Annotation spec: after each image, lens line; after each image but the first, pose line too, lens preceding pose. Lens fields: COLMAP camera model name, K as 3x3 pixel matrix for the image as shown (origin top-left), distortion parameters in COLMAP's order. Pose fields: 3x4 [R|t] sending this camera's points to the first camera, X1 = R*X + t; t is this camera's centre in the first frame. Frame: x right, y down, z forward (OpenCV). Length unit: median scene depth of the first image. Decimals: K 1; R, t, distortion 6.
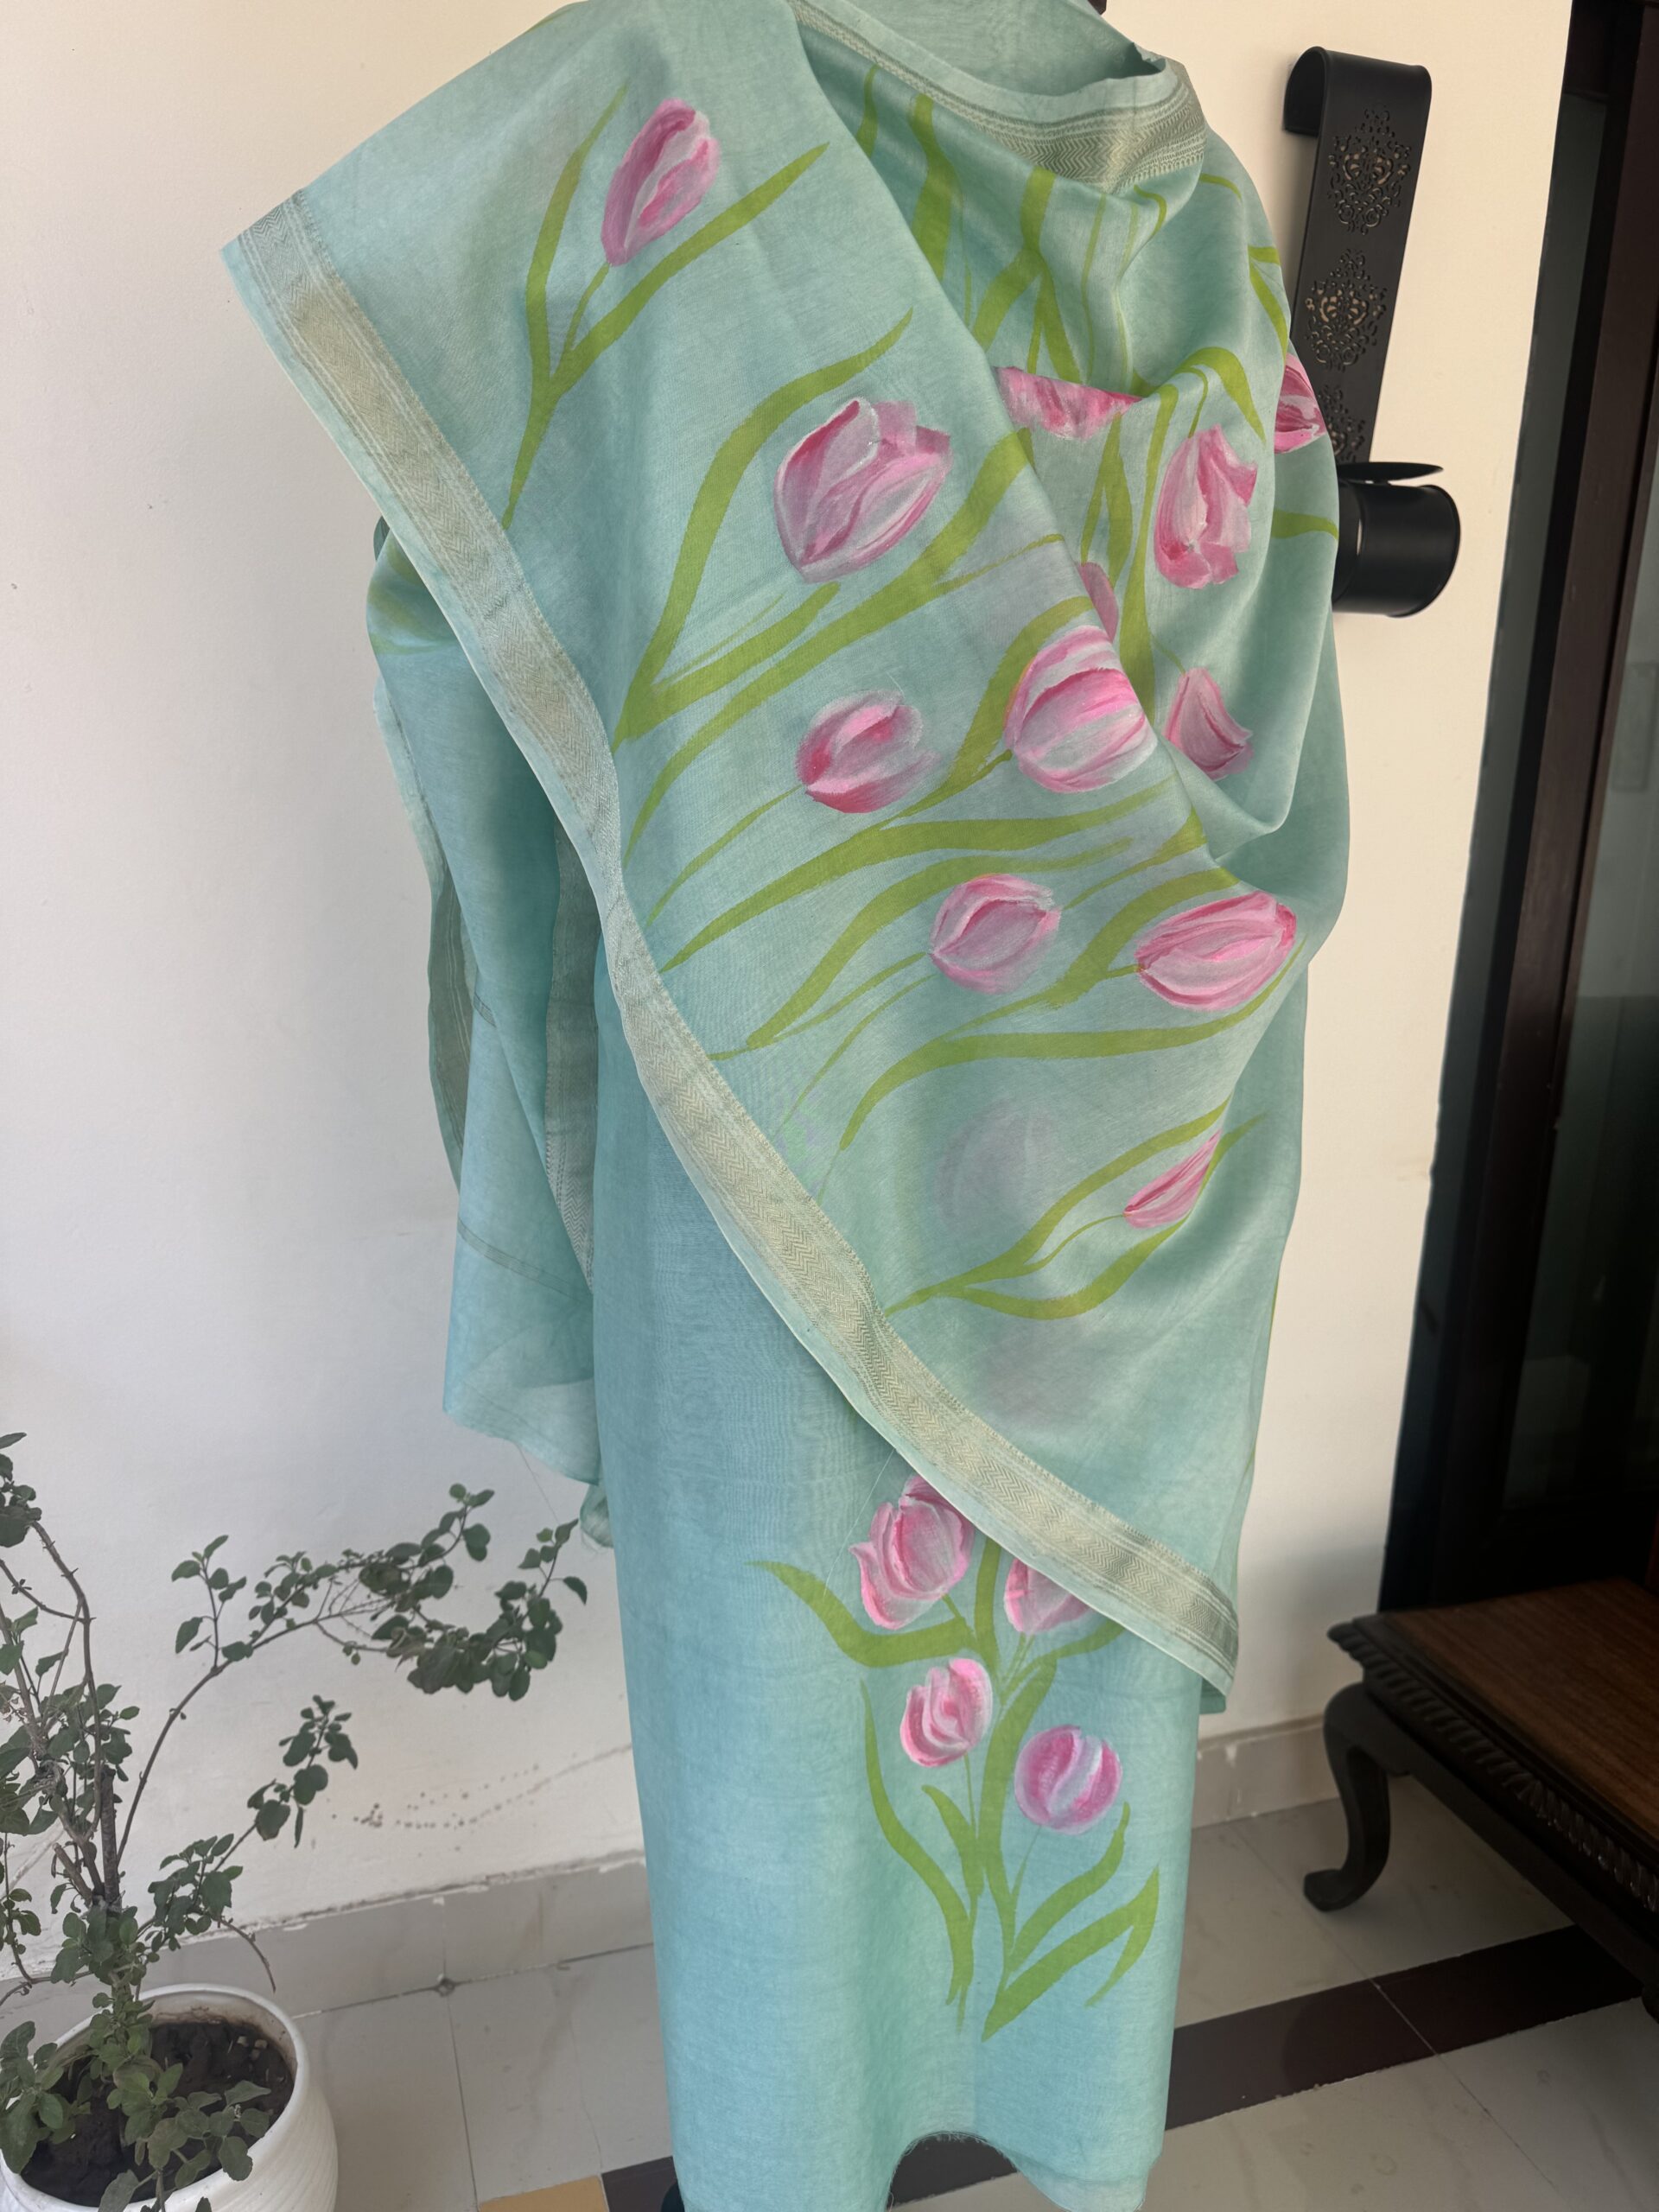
lens RADIAL K [[1570.9, 0, 817.4], [0, 1570.9, 1111.6], [0, 0, 1]] dist [0.004262, -0.009706]
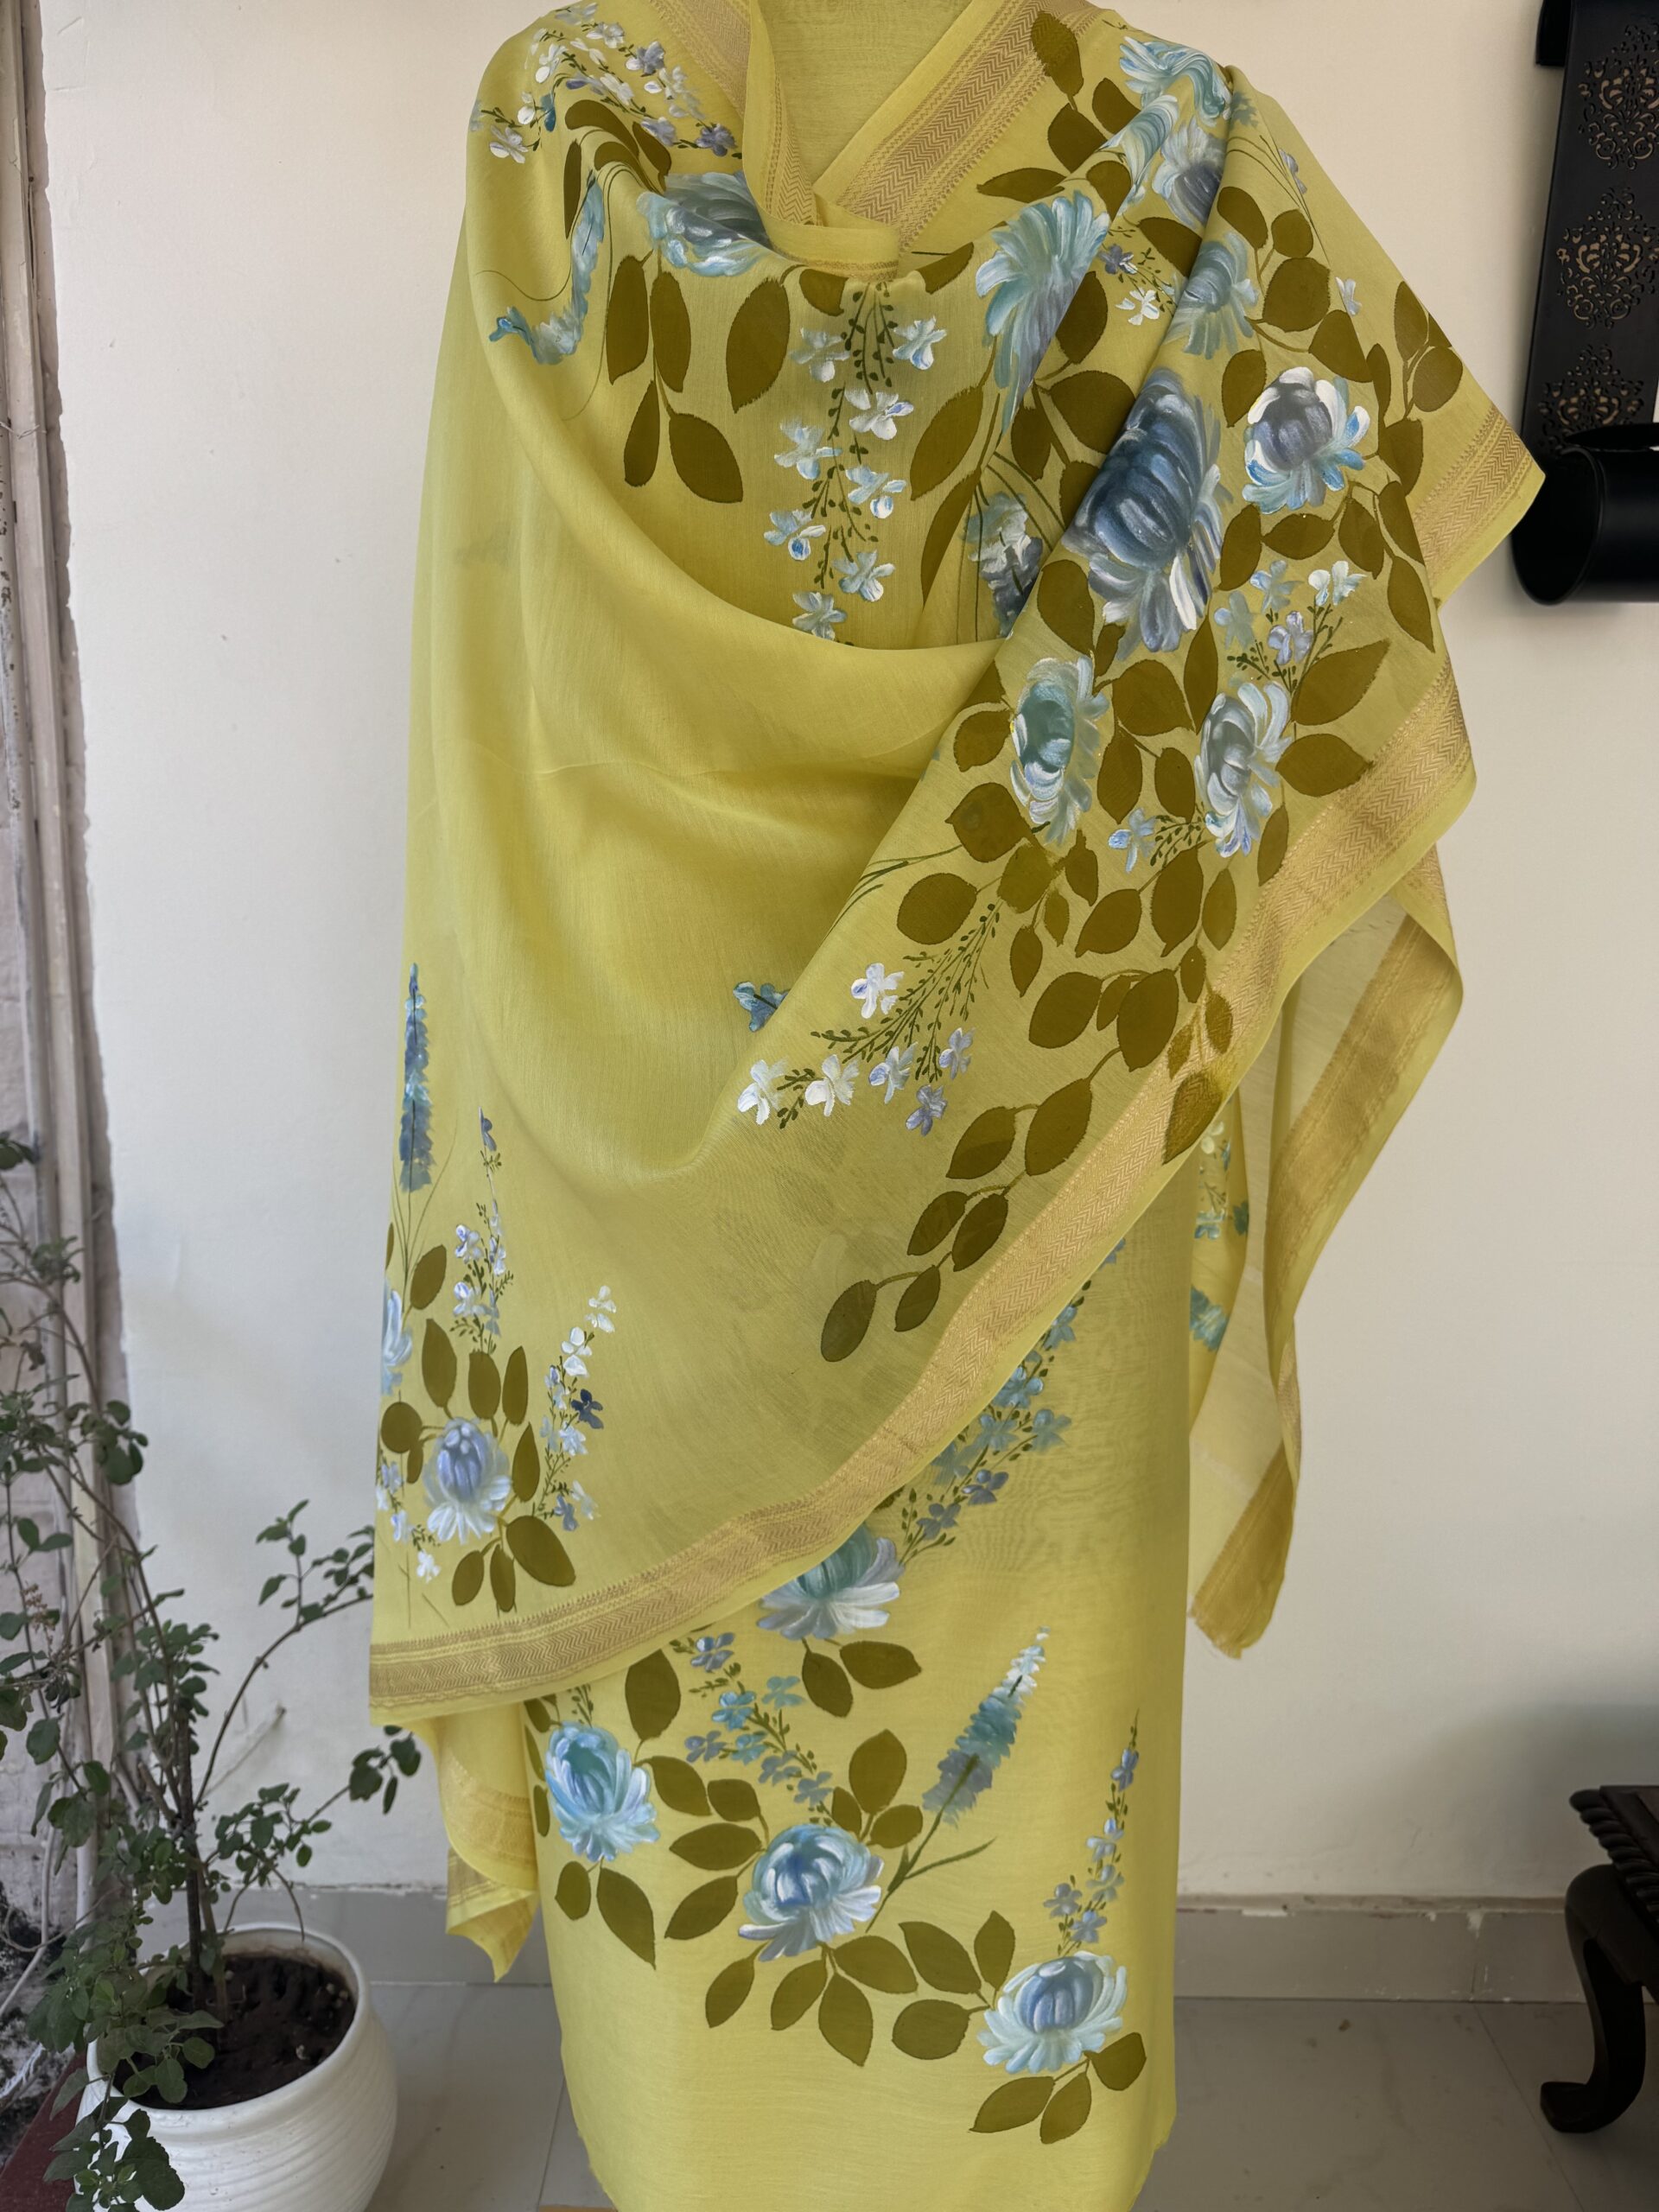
lens RADIAL K [[1570.9, 0, 832.9], [0, 1570.9, 1106.4], [0, 0, 1]] dist [0.004262, -0.009706]
pose [[0.949287, 0.046995, -0.310880, 0.234797], [-0.059054, 0.997819, -0.029488, 0.010551], [0.308816, 0.046352, 0.949992, 0.068154]]
